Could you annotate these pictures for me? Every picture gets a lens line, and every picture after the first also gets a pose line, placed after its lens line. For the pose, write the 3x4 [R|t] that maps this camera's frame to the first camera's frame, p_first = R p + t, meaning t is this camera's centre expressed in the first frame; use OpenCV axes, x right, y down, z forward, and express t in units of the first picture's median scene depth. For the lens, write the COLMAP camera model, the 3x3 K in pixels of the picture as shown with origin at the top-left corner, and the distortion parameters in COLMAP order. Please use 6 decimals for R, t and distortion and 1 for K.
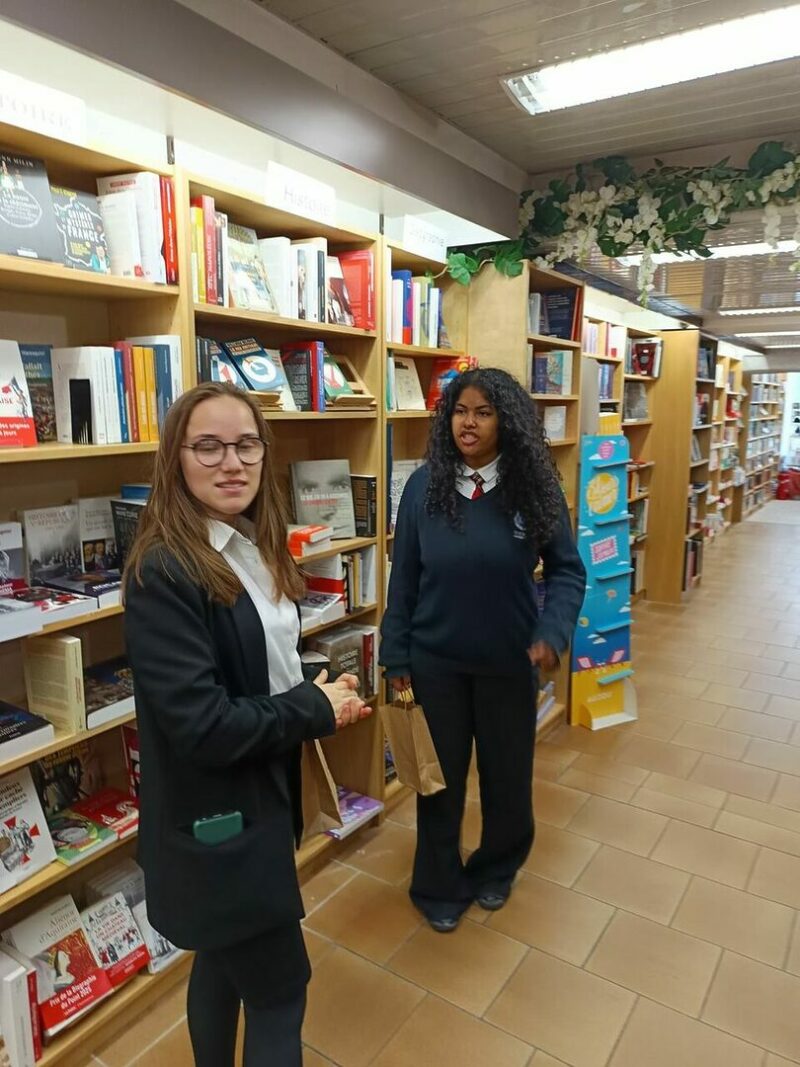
lens RADIAL K [[748.8, 0, 401.5], [0, 748.8, 529.3], [0, 0, 1]] dist [0.030796, -0.037970]
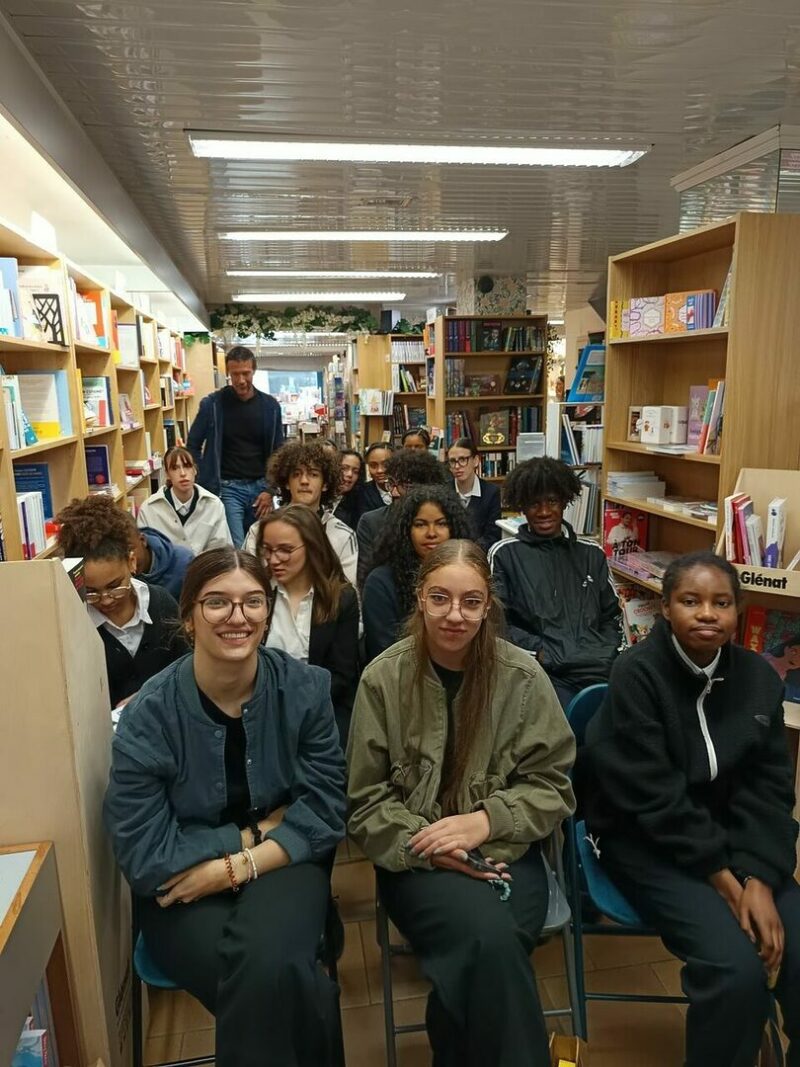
lens RADIAL K [[757.2, 0, 397.5], [0, 757.2, 524.1], [0, 0, 1]] dist [0.000880, 0.003001]
pose [[0.726339, -0.150944, 0.670557, -1.301482], [0.145329, 0.987258, 0.064815, 0.218814], [-0.671796, 0.050374, 0.739021, -1.433851]]
